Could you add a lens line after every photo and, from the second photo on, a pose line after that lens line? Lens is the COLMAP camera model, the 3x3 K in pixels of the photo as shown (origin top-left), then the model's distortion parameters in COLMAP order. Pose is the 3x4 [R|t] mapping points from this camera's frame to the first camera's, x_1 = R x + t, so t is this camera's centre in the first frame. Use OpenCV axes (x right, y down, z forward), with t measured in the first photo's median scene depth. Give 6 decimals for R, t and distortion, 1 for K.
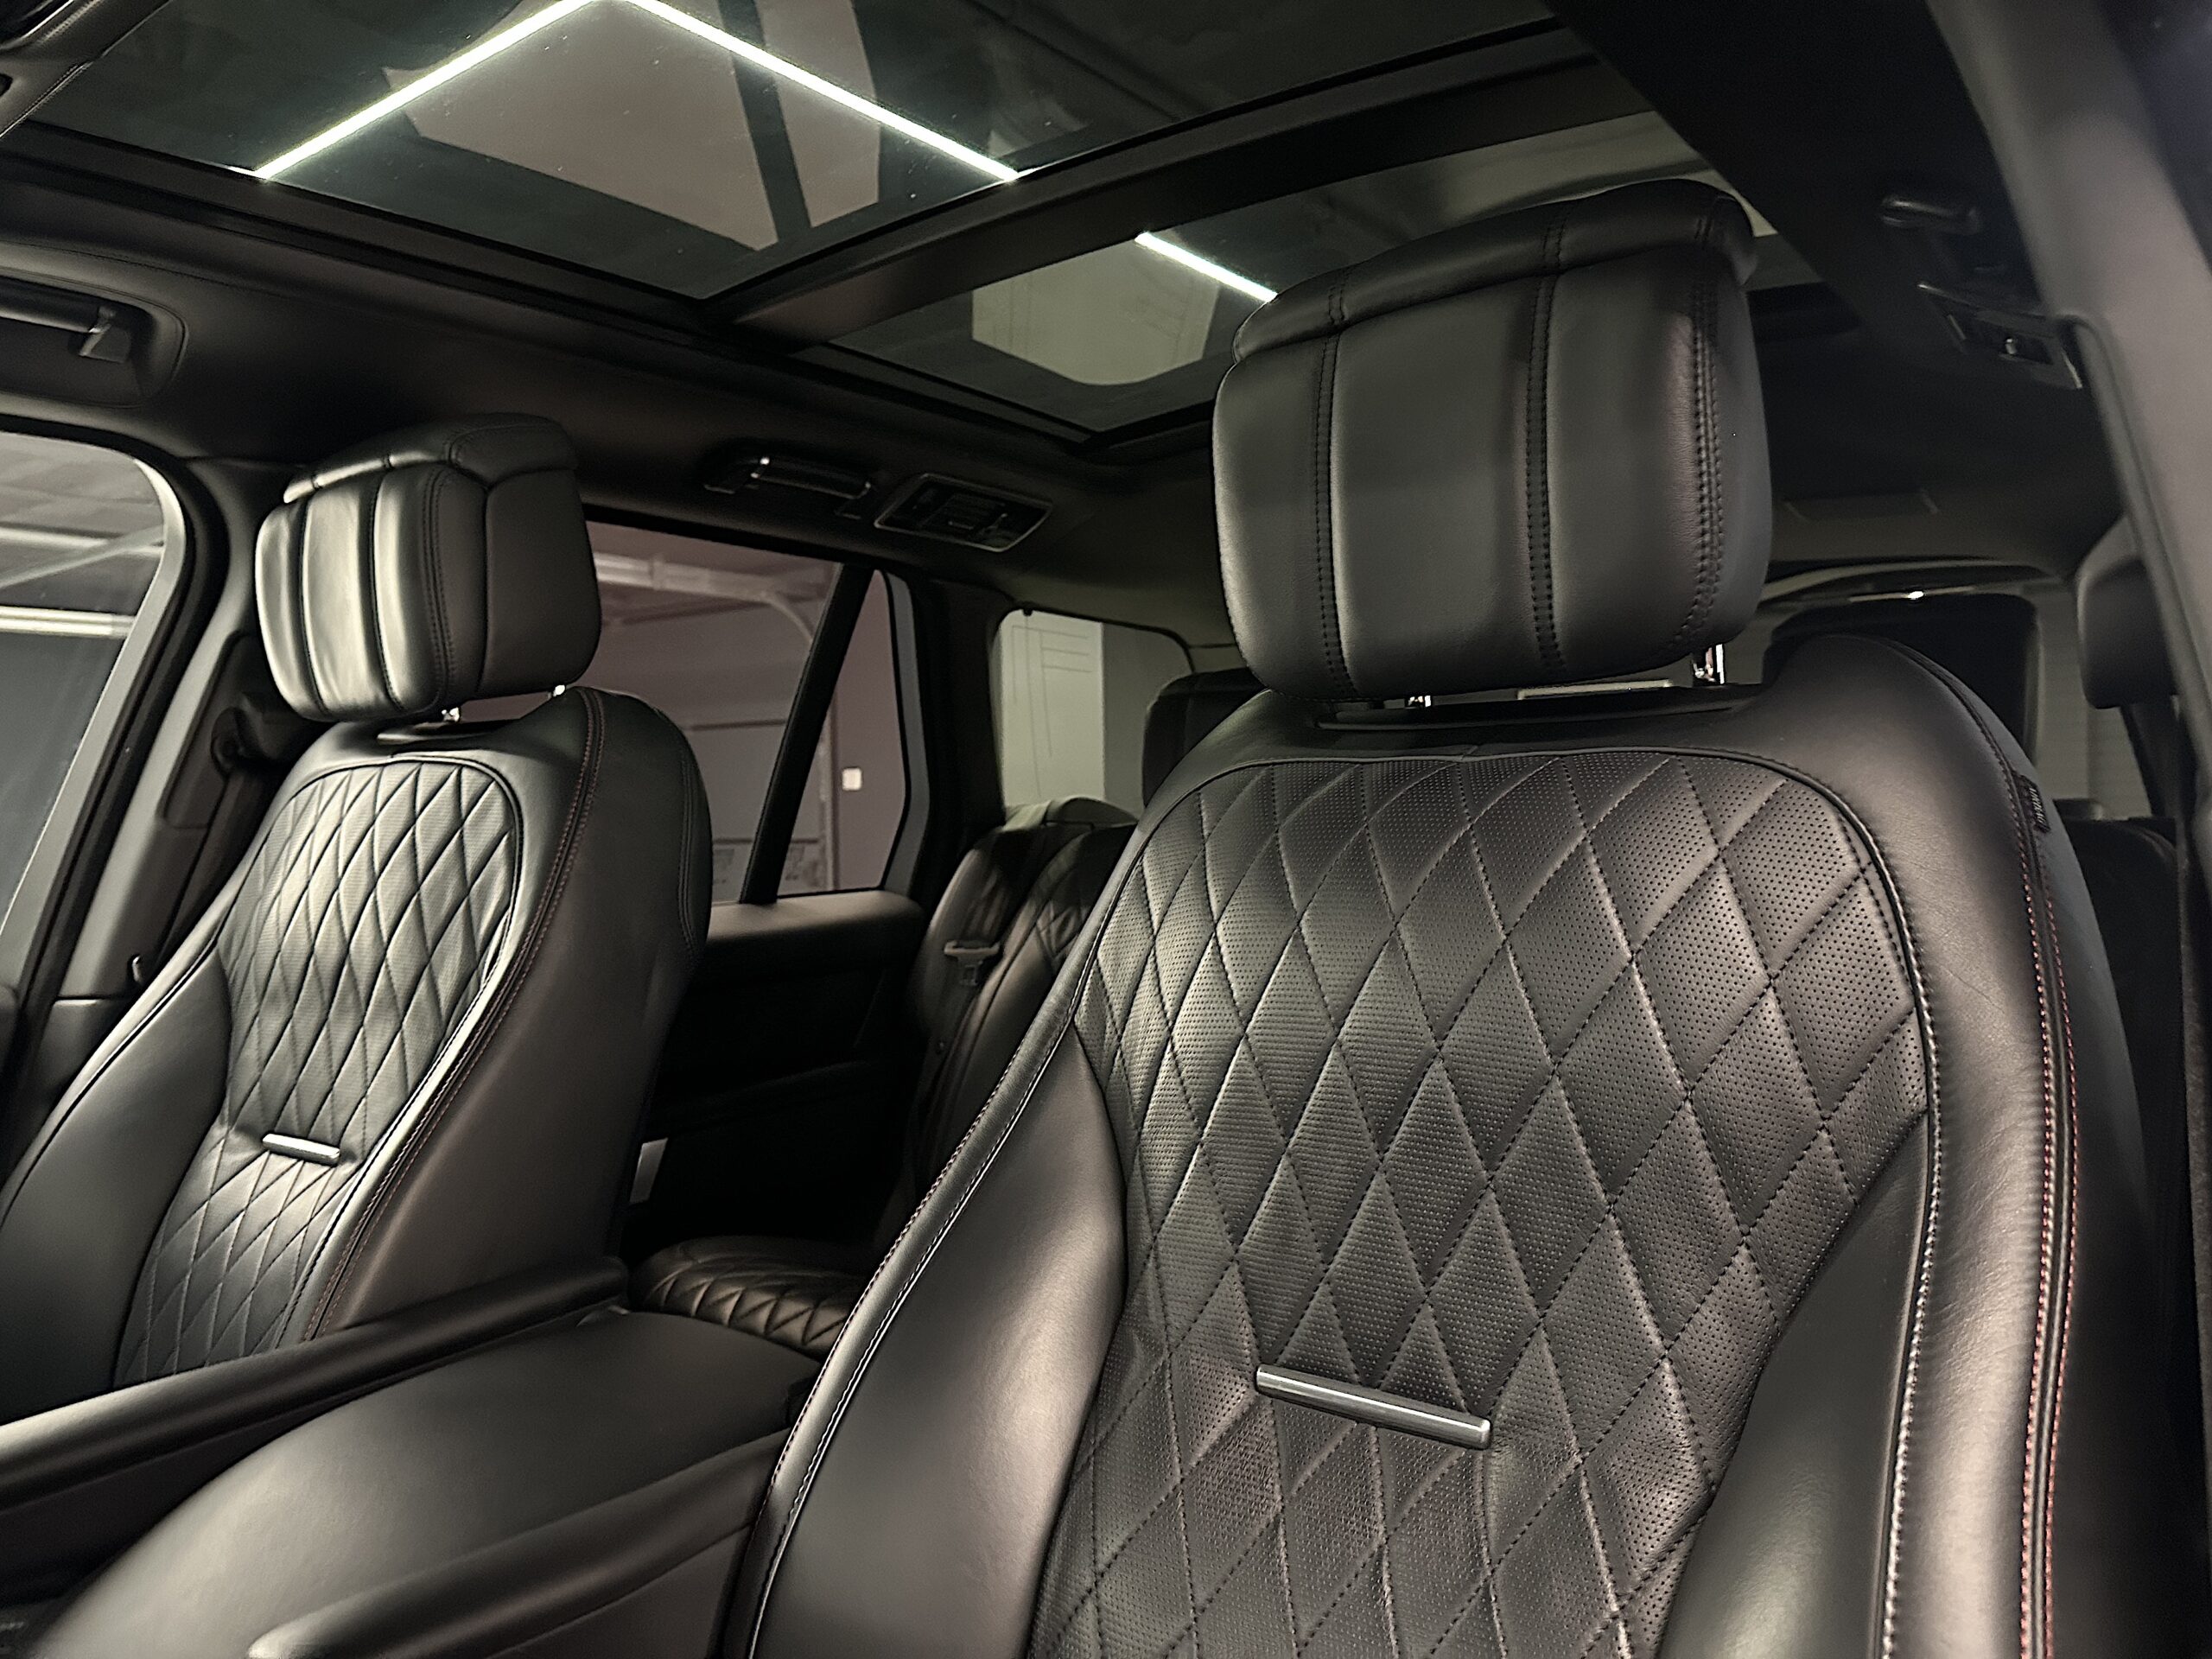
lens RADIAL K [[1527.5, 0, 1106.0], [0, 1527.5, 829.5], [0, 0, 1]] dist [0.034330, -0.056998]
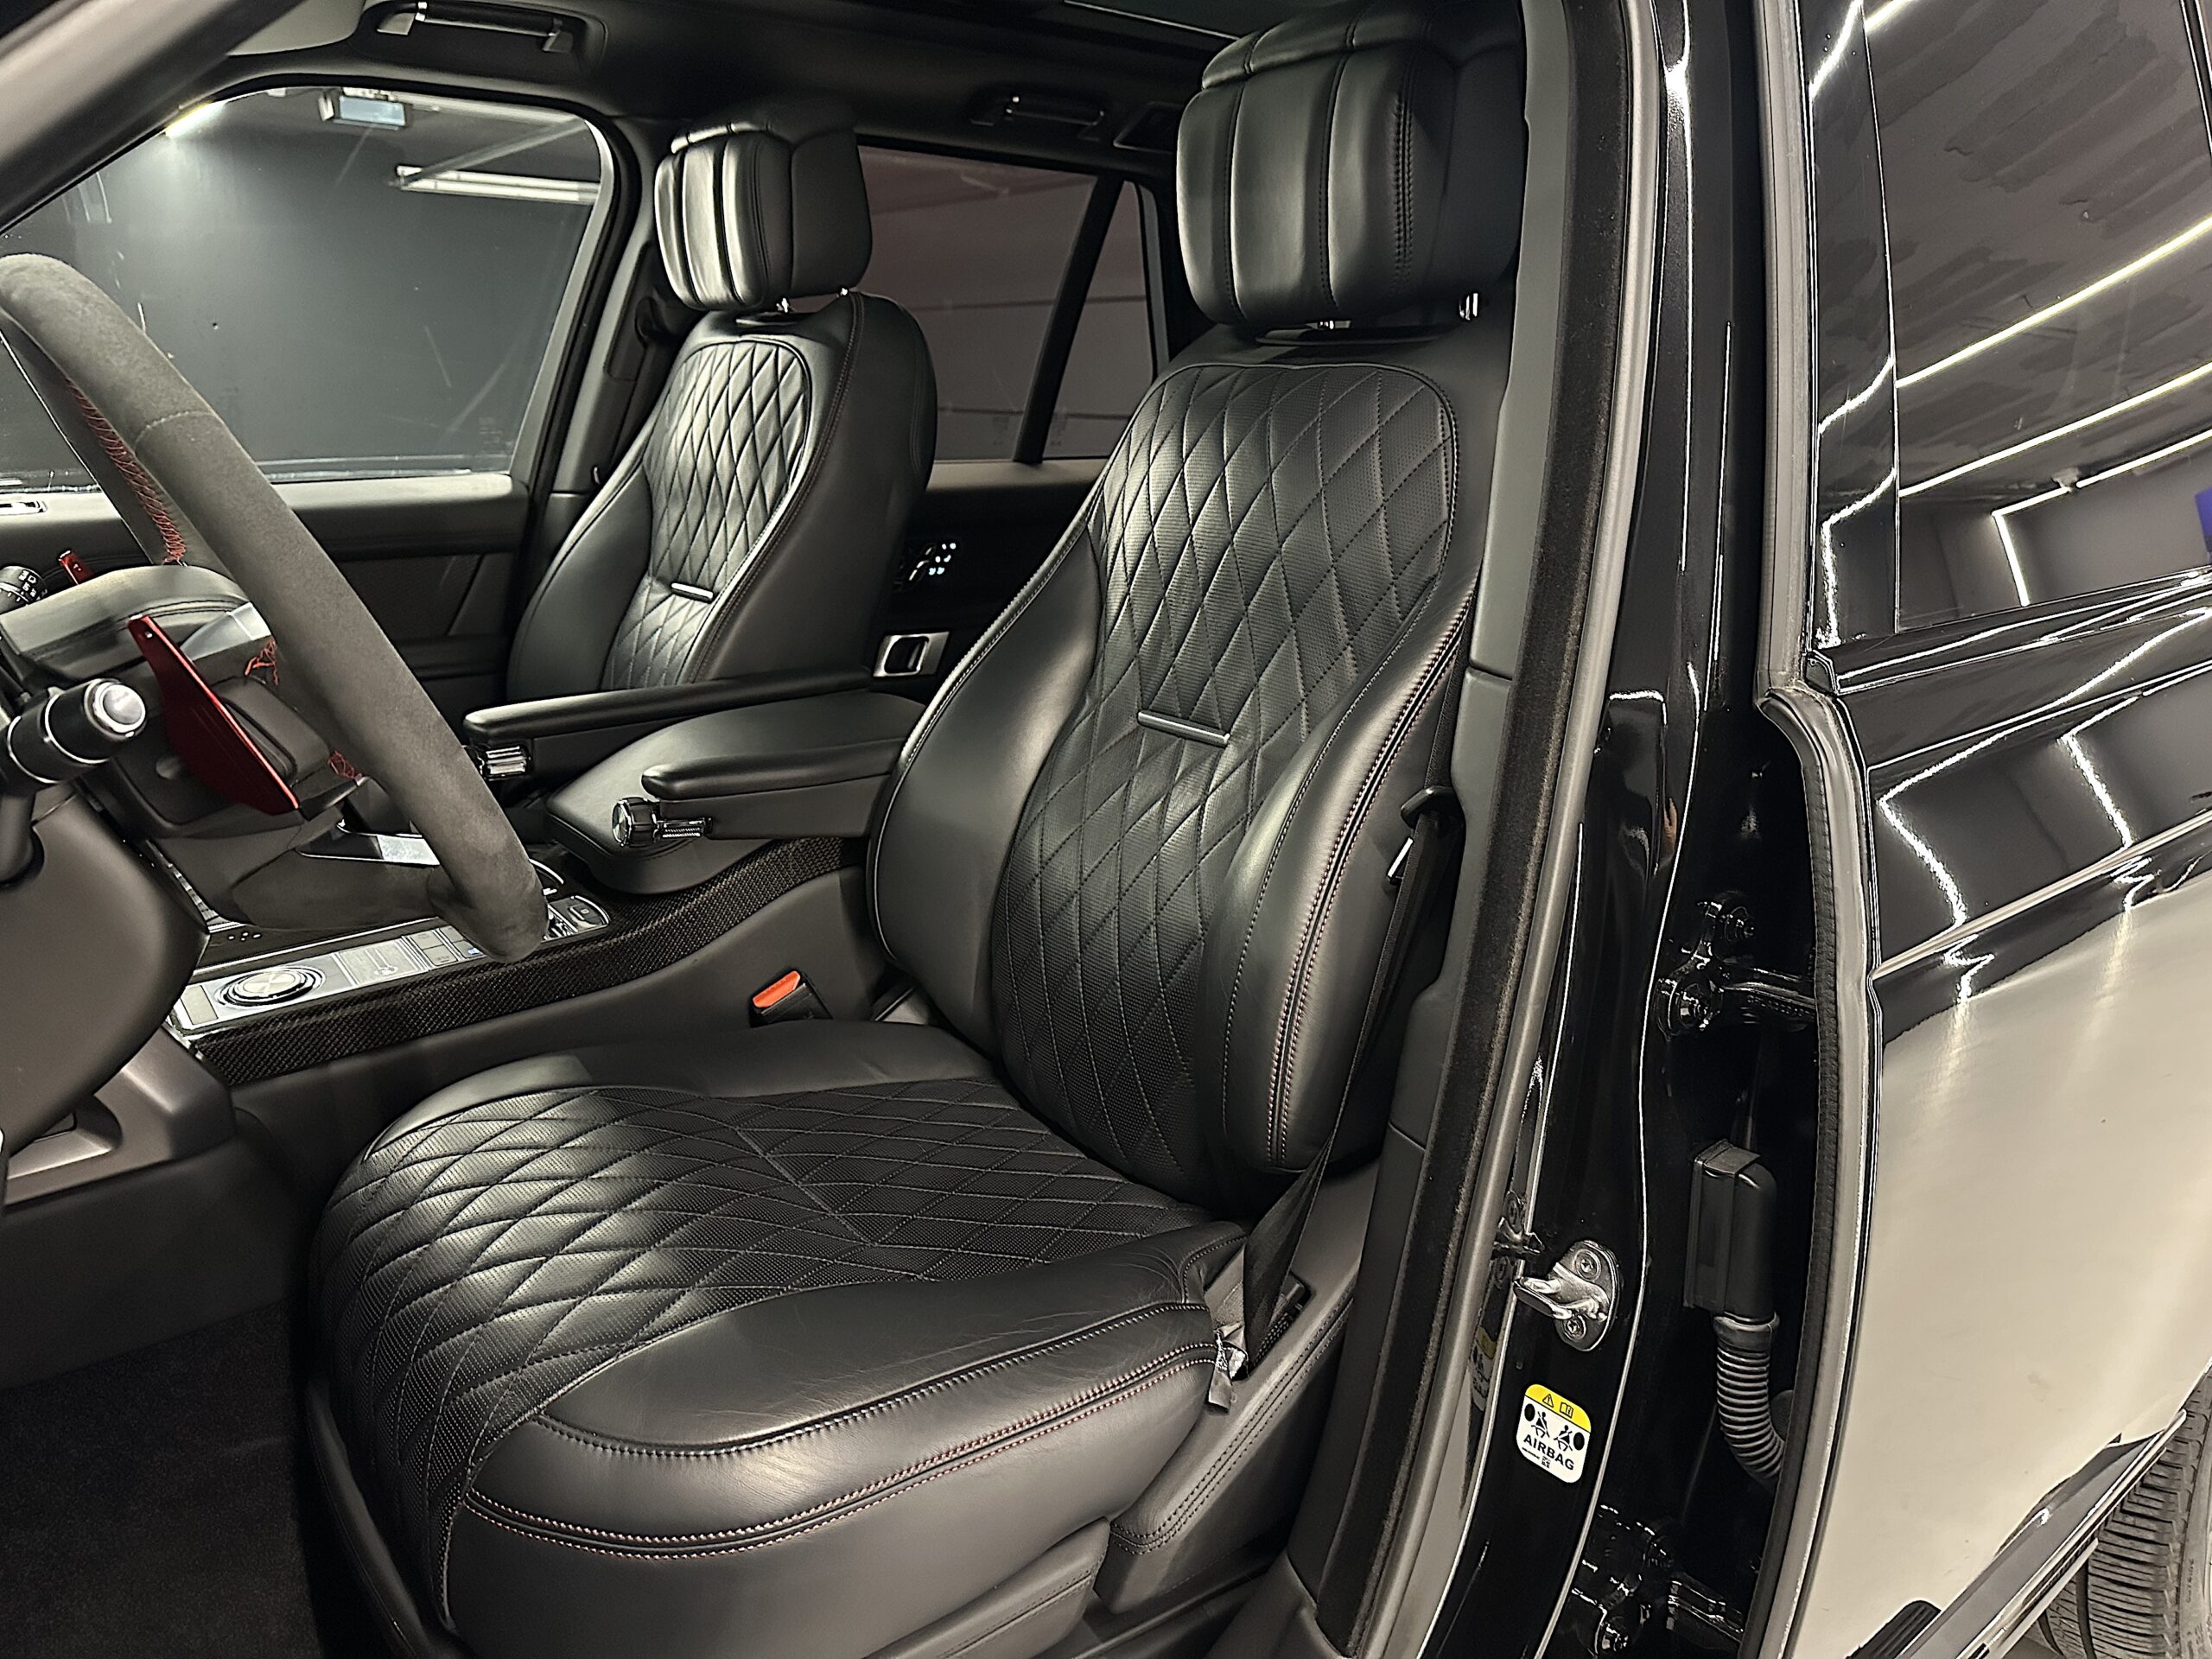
lens RADIAL K [[1458.2, 0, 1106.0], [0, 1458.2, 829.5], [0, 0, 1]] dist [0.032710, -0.090212]
pose [[0.968227, 0.113770, -0.222696, 0.260377], [-0.049095, 0.959667, 0.276818, 0.001473], [0.245208, -0.257089, 0.934761, -0.382428]]
